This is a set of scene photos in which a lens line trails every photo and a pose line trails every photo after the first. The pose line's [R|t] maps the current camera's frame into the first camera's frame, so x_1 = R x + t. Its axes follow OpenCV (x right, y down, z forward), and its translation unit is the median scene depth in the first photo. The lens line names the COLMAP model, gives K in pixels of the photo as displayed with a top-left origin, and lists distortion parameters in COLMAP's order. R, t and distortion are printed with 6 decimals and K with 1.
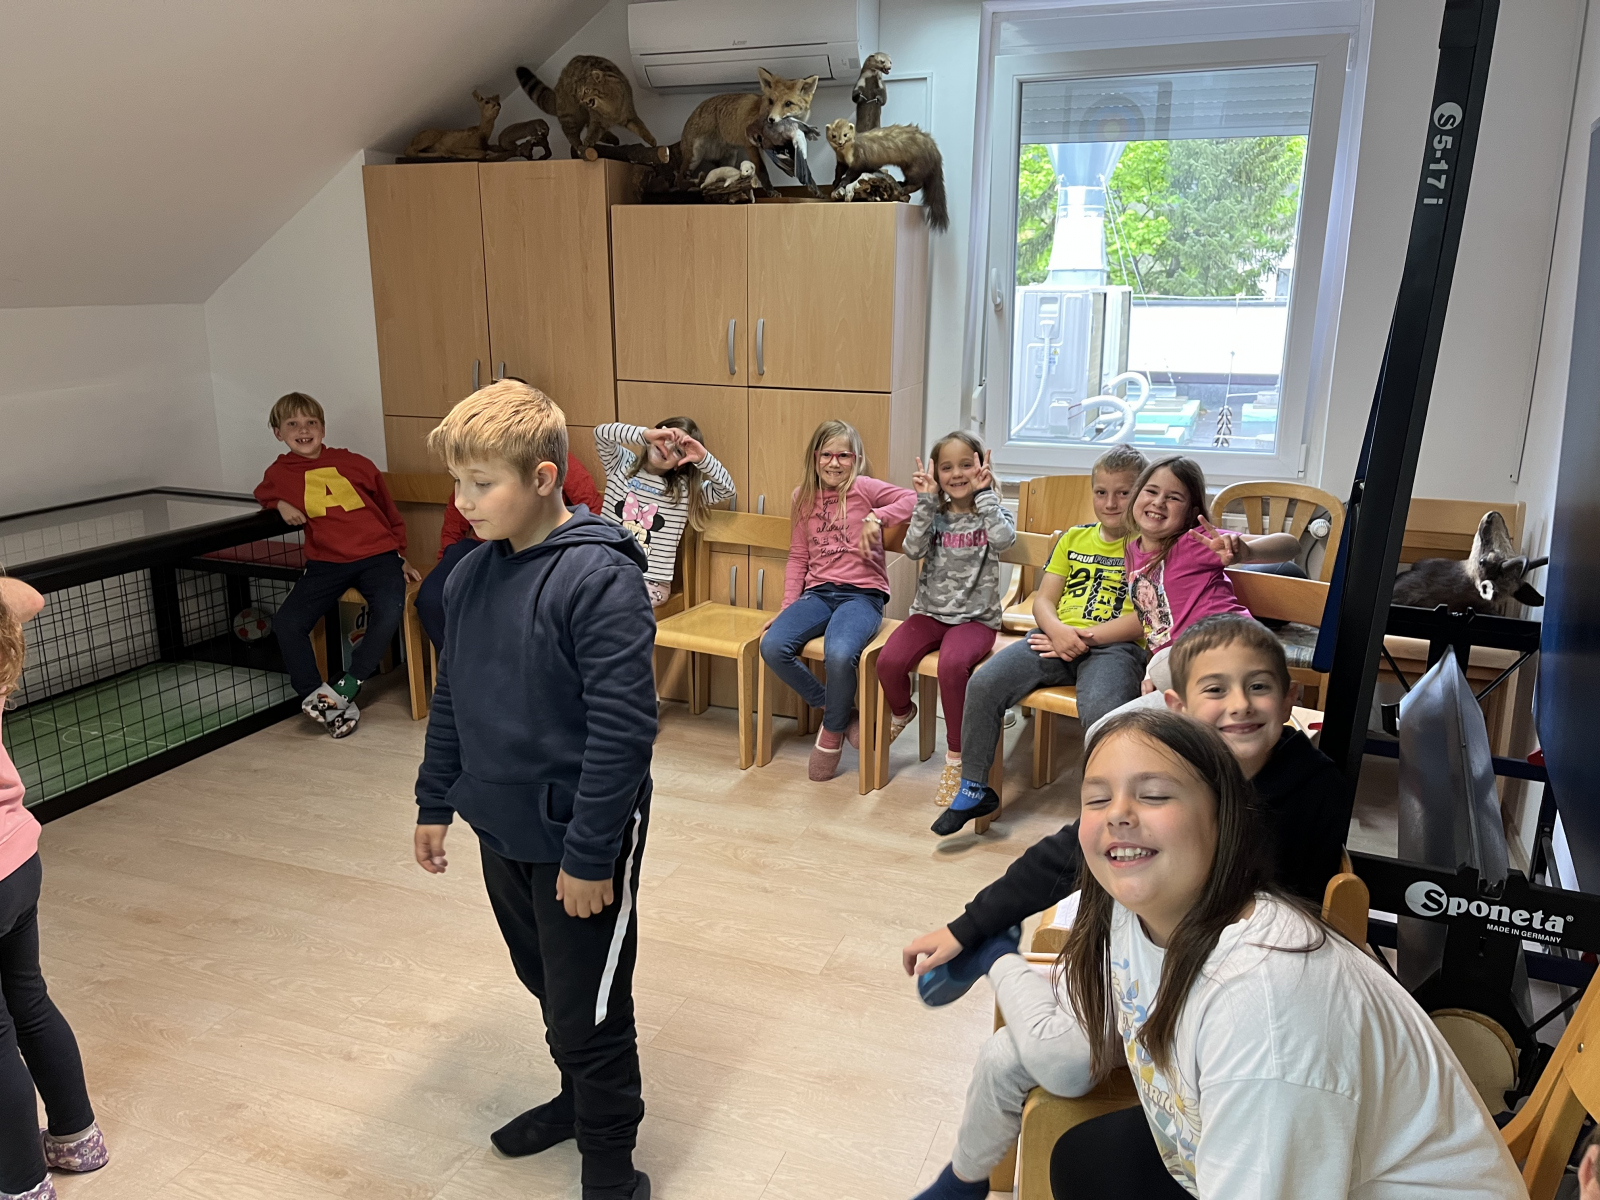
lens RADIAL K [[1133.1, 0, 800.0], [0, 1133.1, 600.0], [0, 0, 1]] dist [0.001889, -0.051299]
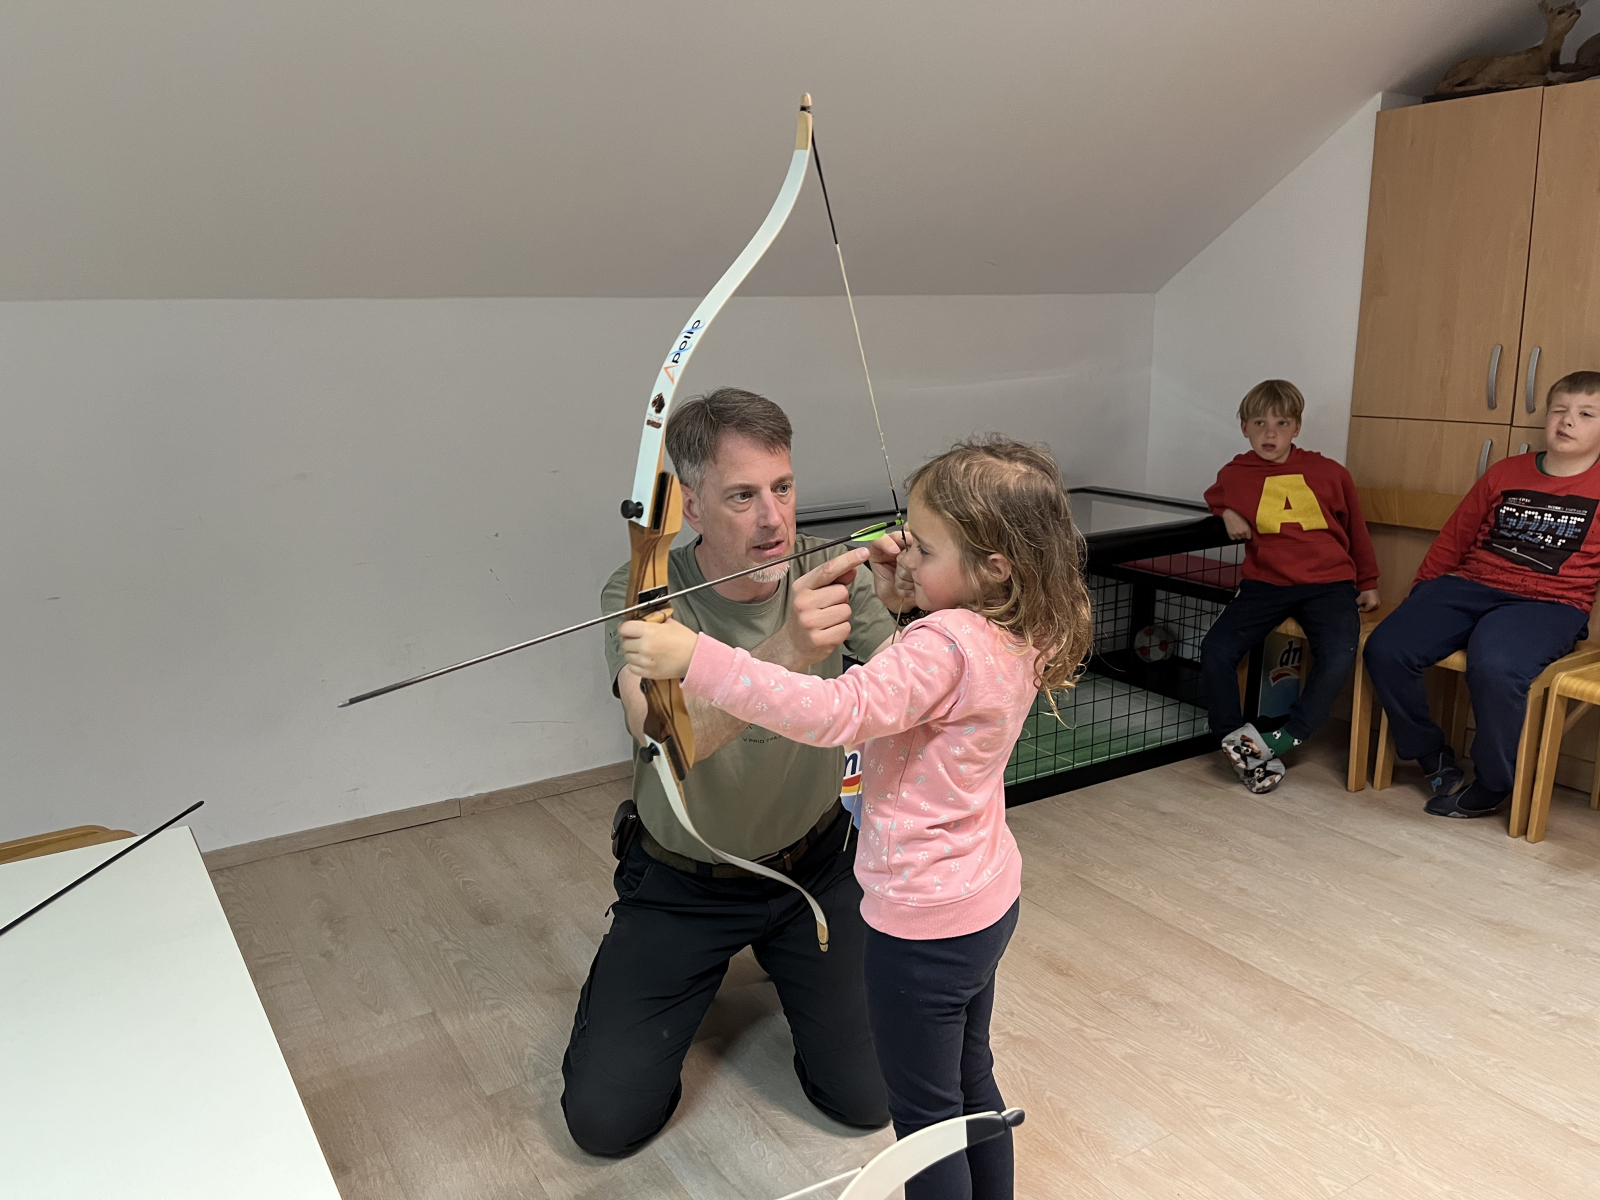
lens RADIAL K [[1133.1, 0, 800.0], [0, 1133.1, 600.0], [0, 0, 1]] dist [0.001889, -0.051299]
pose [[0.766646, 0.117463, -0.631233, -0.157323], [-0.134769, 0.990661, 0.020666, 0.007756], [0.627766, 0.069227, 0.775318, 0.129927]]
